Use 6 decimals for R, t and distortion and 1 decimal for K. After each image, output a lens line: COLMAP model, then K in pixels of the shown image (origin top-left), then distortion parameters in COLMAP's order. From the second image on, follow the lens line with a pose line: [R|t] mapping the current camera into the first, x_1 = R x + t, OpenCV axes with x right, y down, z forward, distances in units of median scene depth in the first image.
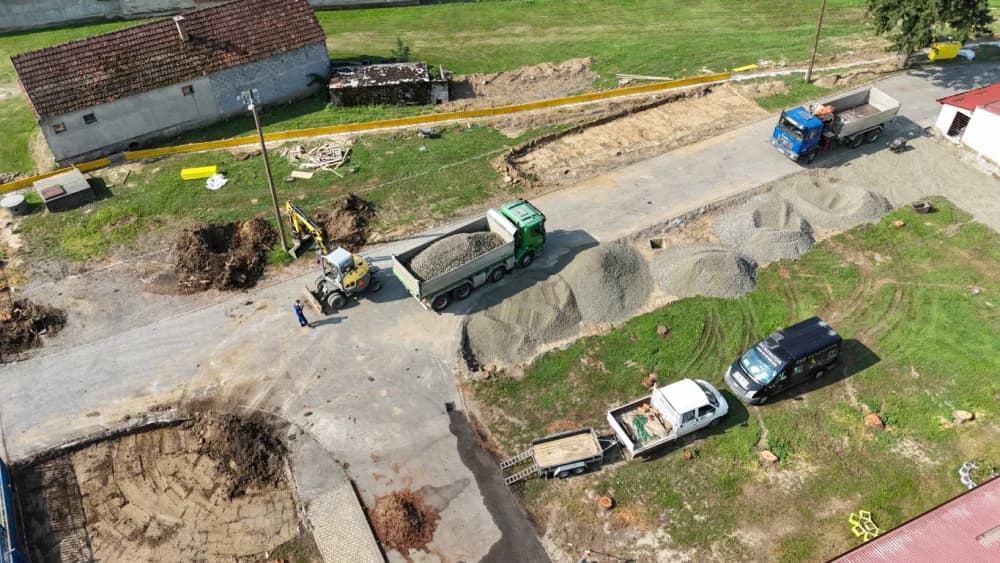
lens RADIAL K [[738.4, 0, 500.0], [0, 738.4, 281.5], [0, 0, 1]] dist [0.065137, -0.065866]
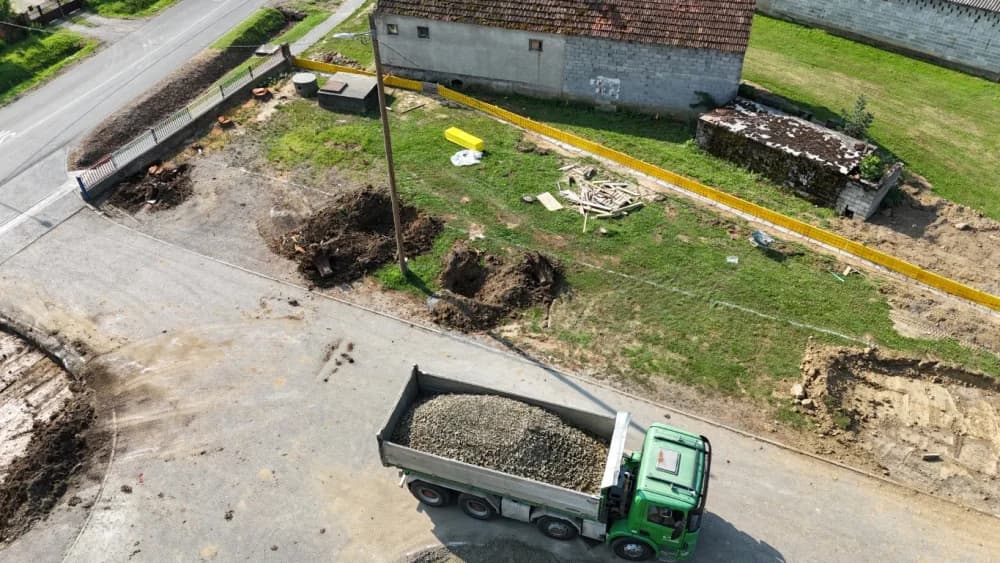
lens RADIAL K [[738.4, 0, 500.0], [0, 738.4, 281.5], [0, 0, 1]] dist [0.065137, -0.065866]
pose [[0.595444, 0.517298, -0.614694, 0.149198], [-0.543905, 0.822674, 0.165452, -0.158982], [0.591281, 0.235818, 0.771218, 0.437115]]
